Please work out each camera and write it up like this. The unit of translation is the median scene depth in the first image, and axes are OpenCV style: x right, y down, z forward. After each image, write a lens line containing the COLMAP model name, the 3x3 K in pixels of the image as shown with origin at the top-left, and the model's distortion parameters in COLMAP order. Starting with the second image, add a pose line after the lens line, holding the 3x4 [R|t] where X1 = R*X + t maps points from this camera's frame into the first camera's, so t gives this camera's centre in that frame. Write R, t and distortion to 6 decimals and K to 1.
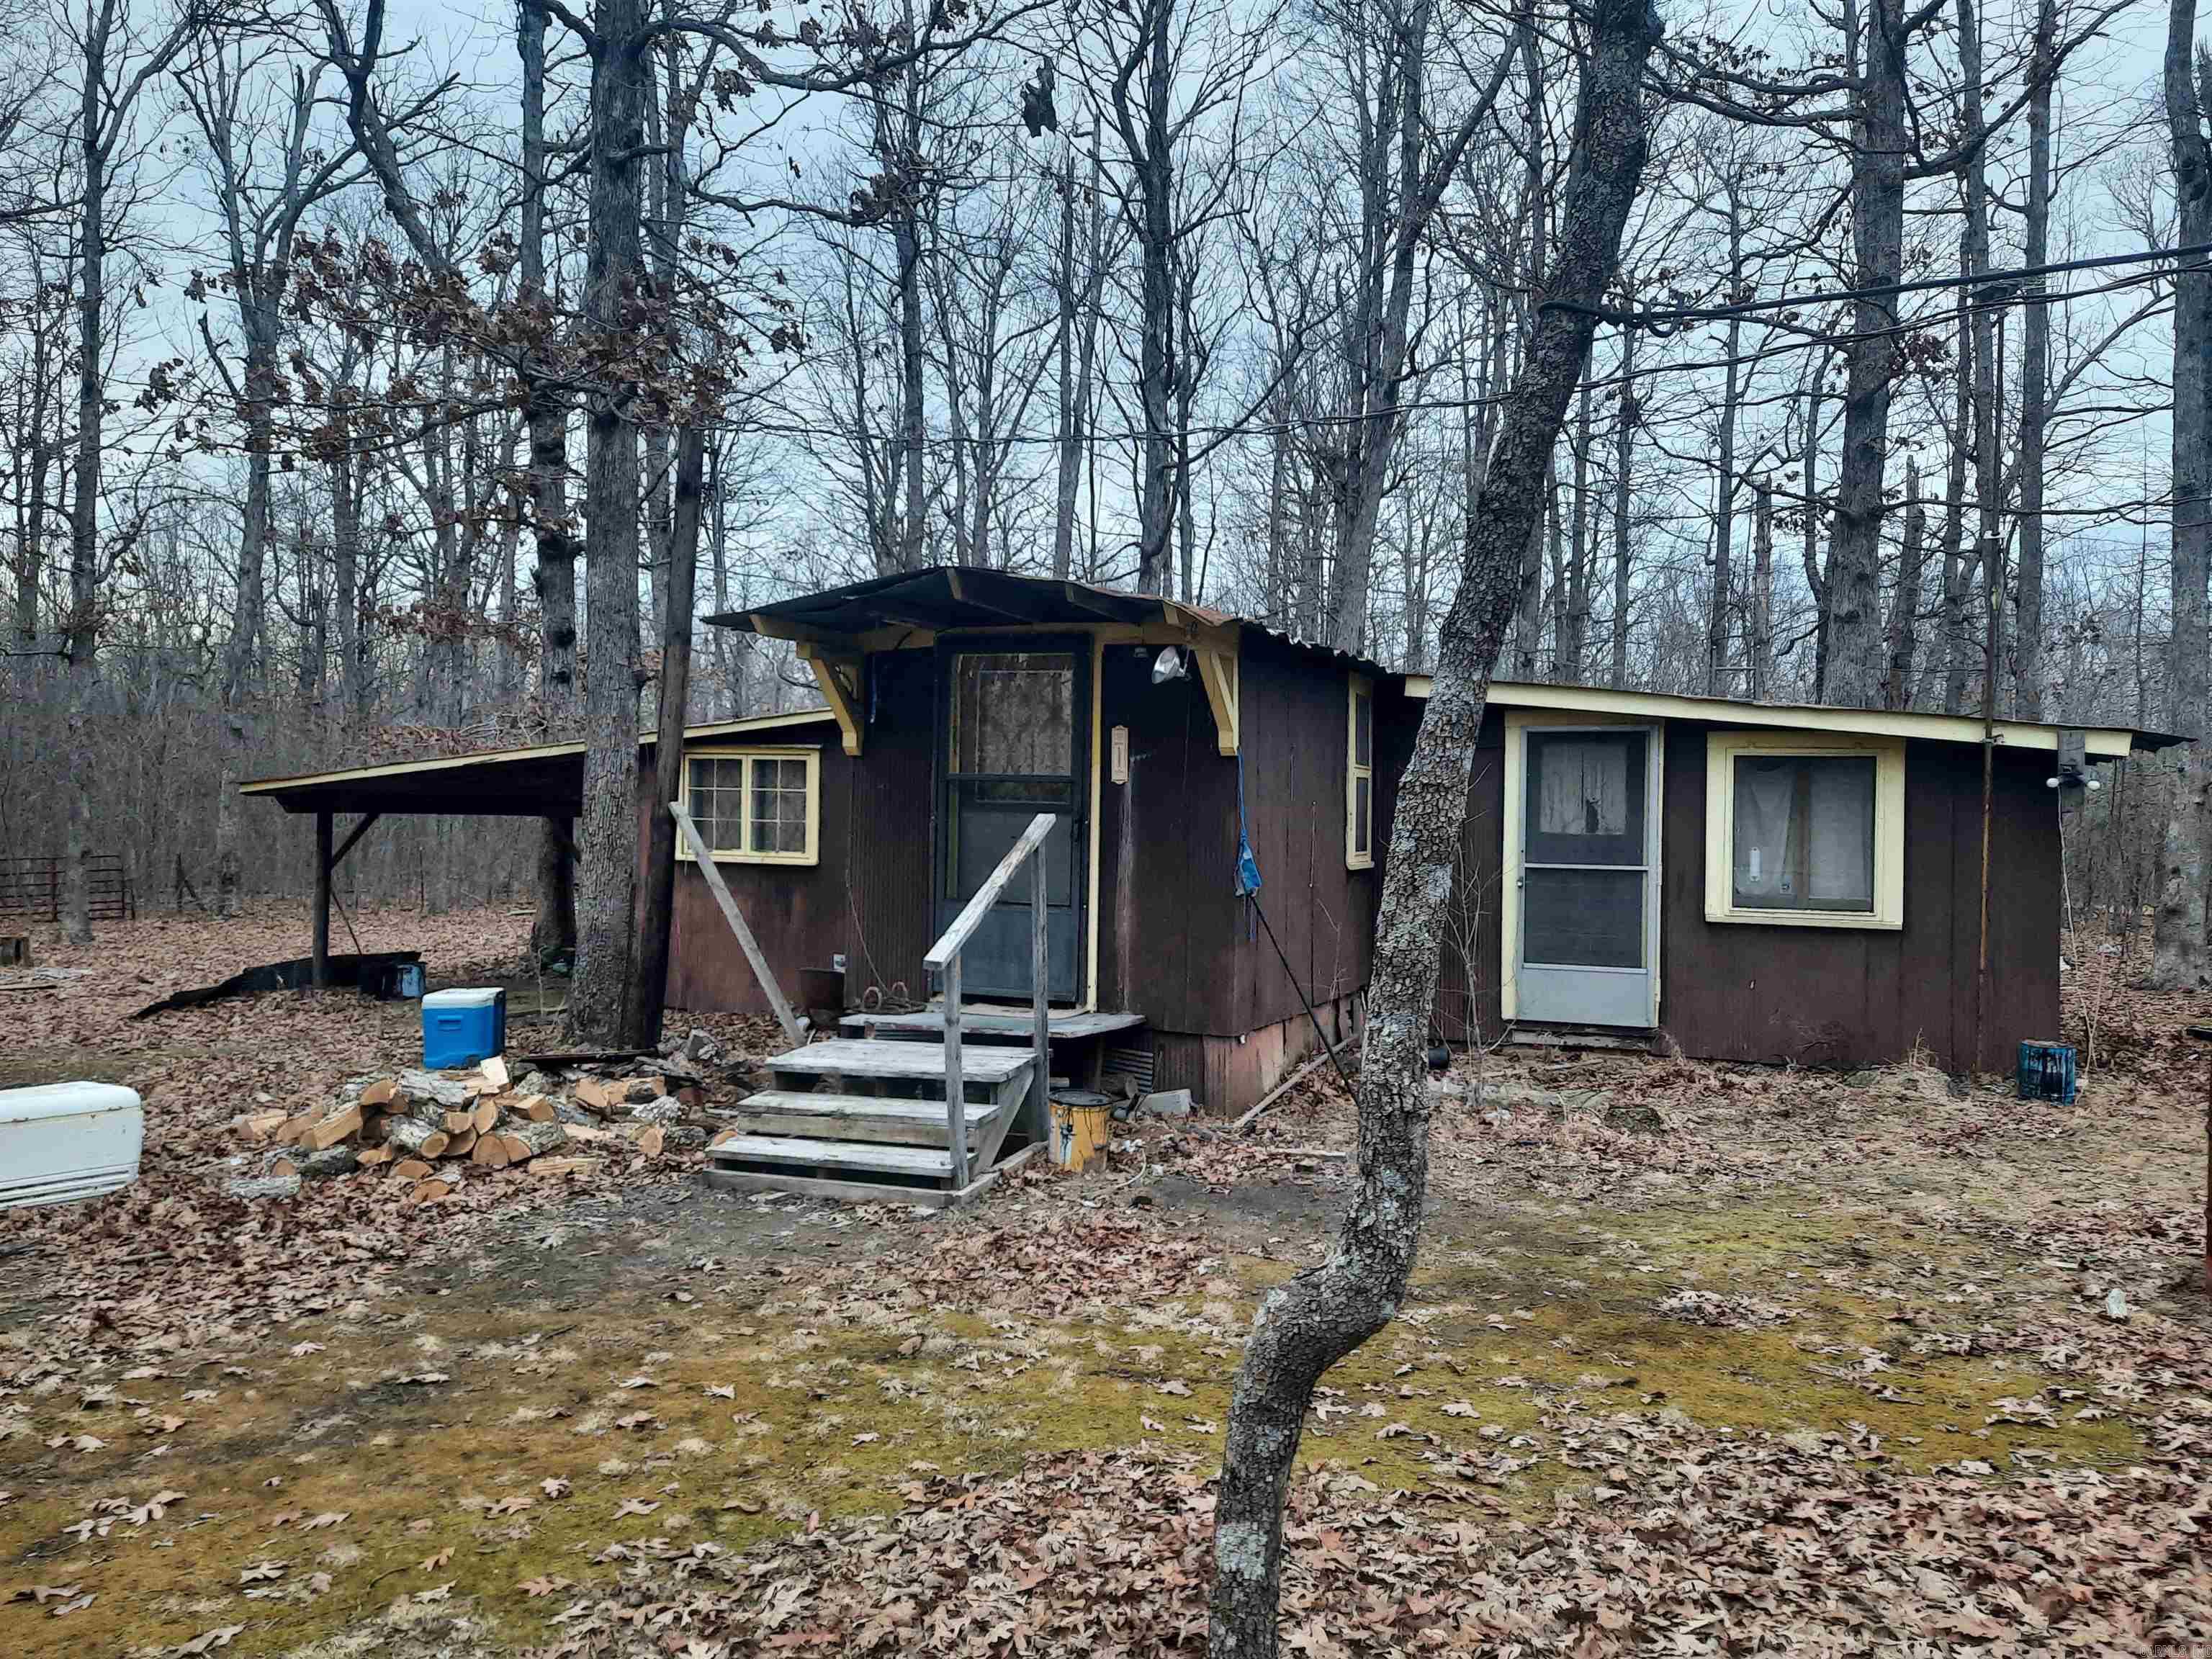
lens RADIAL K [[1632.9, 0, 1106.0], [0, 1632.9, 829.5], [0, 0, 1]] dist [0.009310, -0.000670]
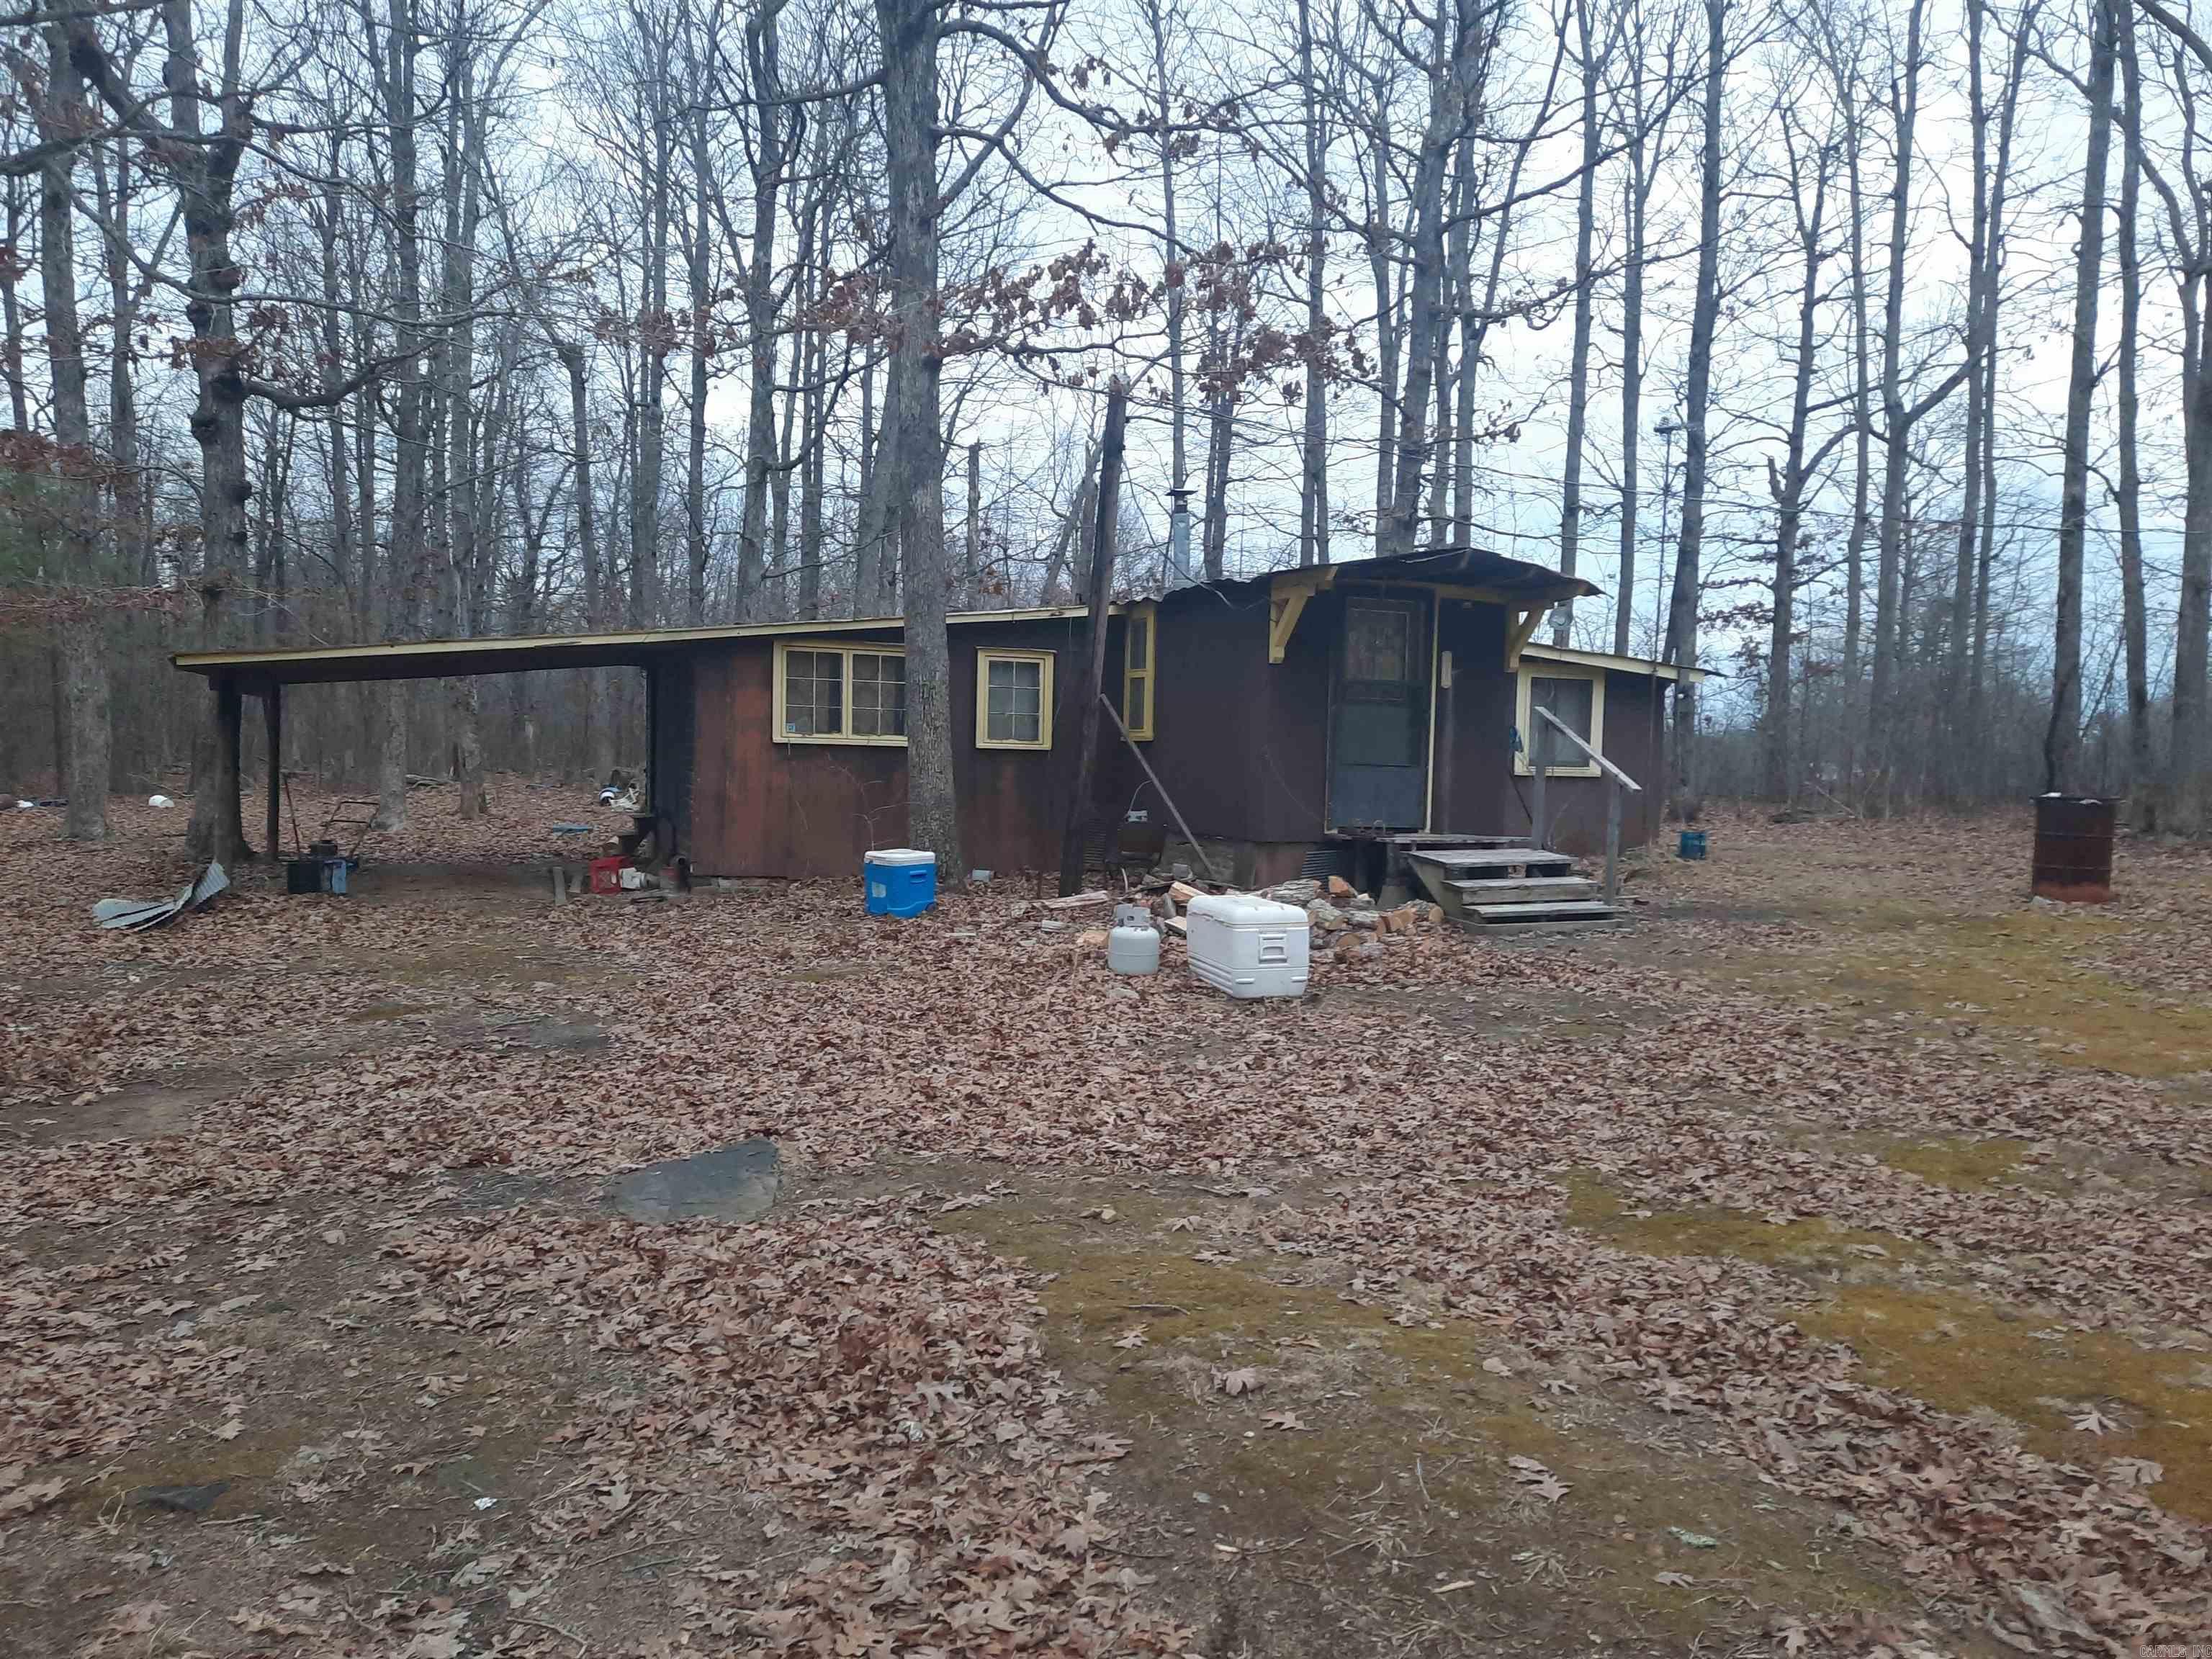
lens RADIAL K [[1597.9, 0, 1115.4], [0, 1597.9, 813.6], [0, 0, 1]] dist [0.068385, -0.068327]
pose [[0.739545, -0.031845, 0.672353, -1.063584], [-0.004607, 0.998617, 0.052365, 0.011204], [-0.673091, -0.041824, 0.738376, 0.052489]]
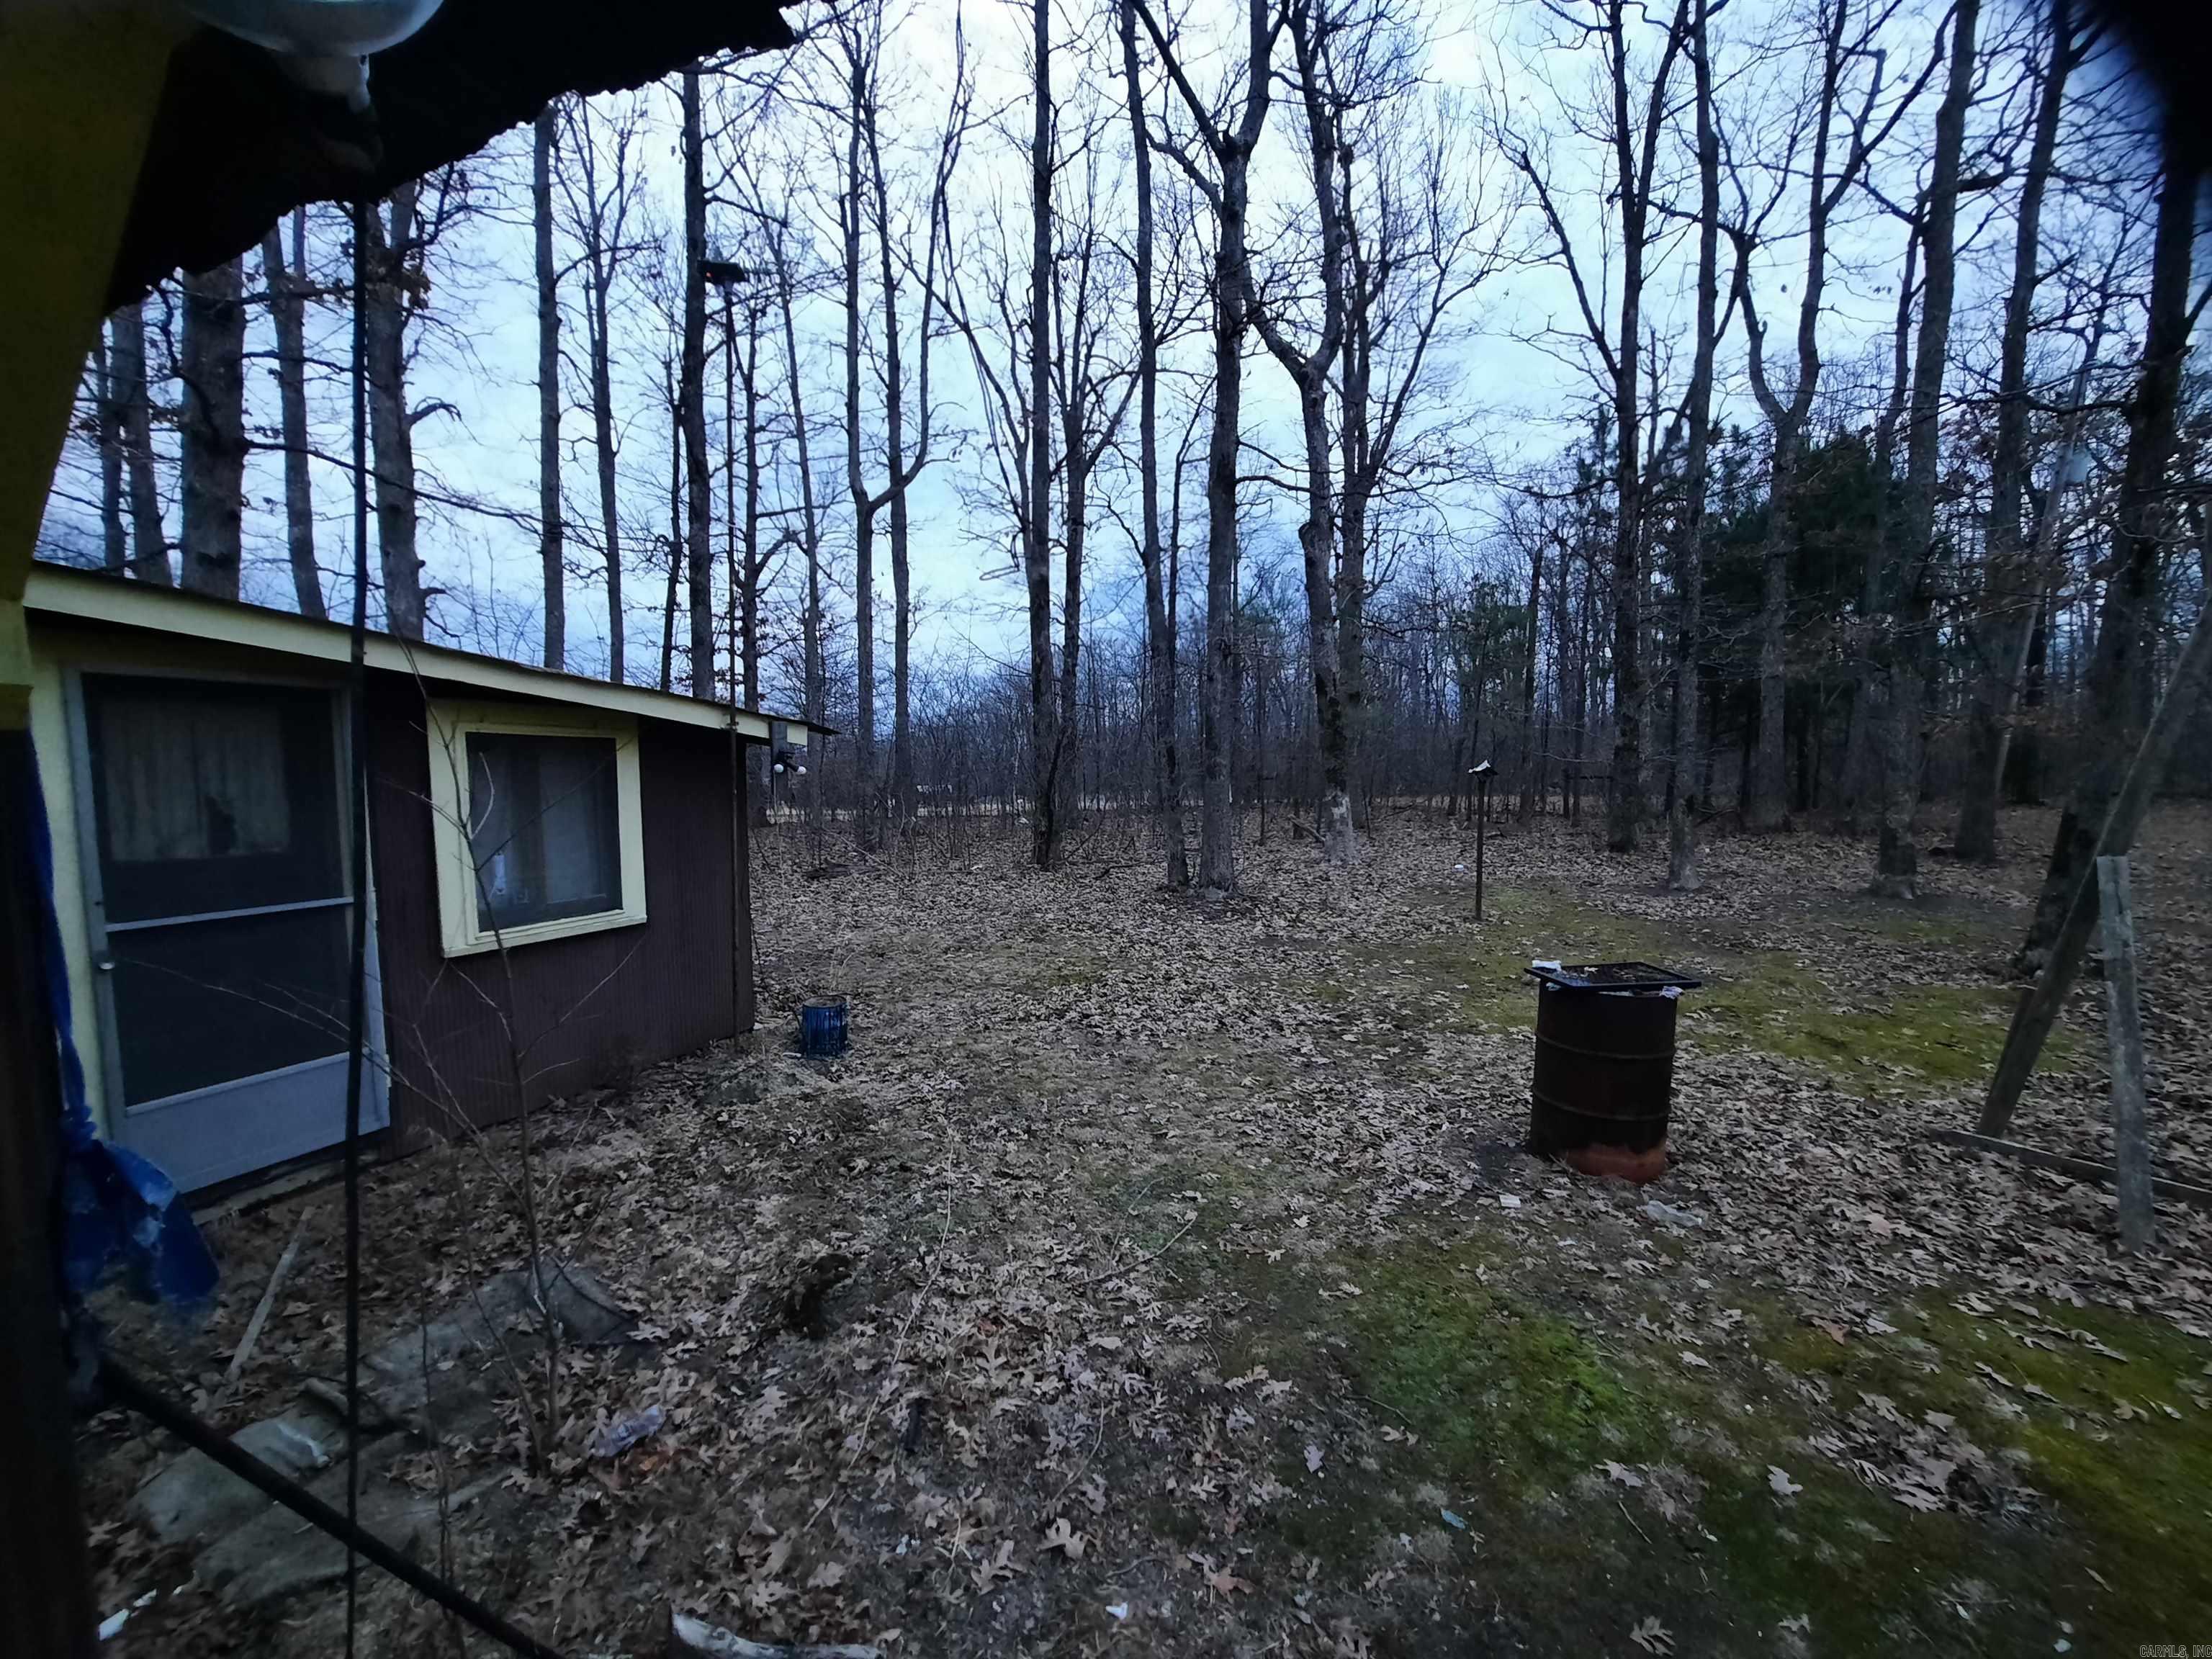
lens RADIAL K [[890.9, 0, 1100.9], [0, 890.9, 844.5], [0, 0, 1]] dist [-0.011603, 0.000047]
pose [[0.020722, -0.099797, 0.994792, -0.016862], [0.003843, 0.995006, 0.099739, -0.033420], [-0.999778, 0.001756, 0.021002, 0.702937]]
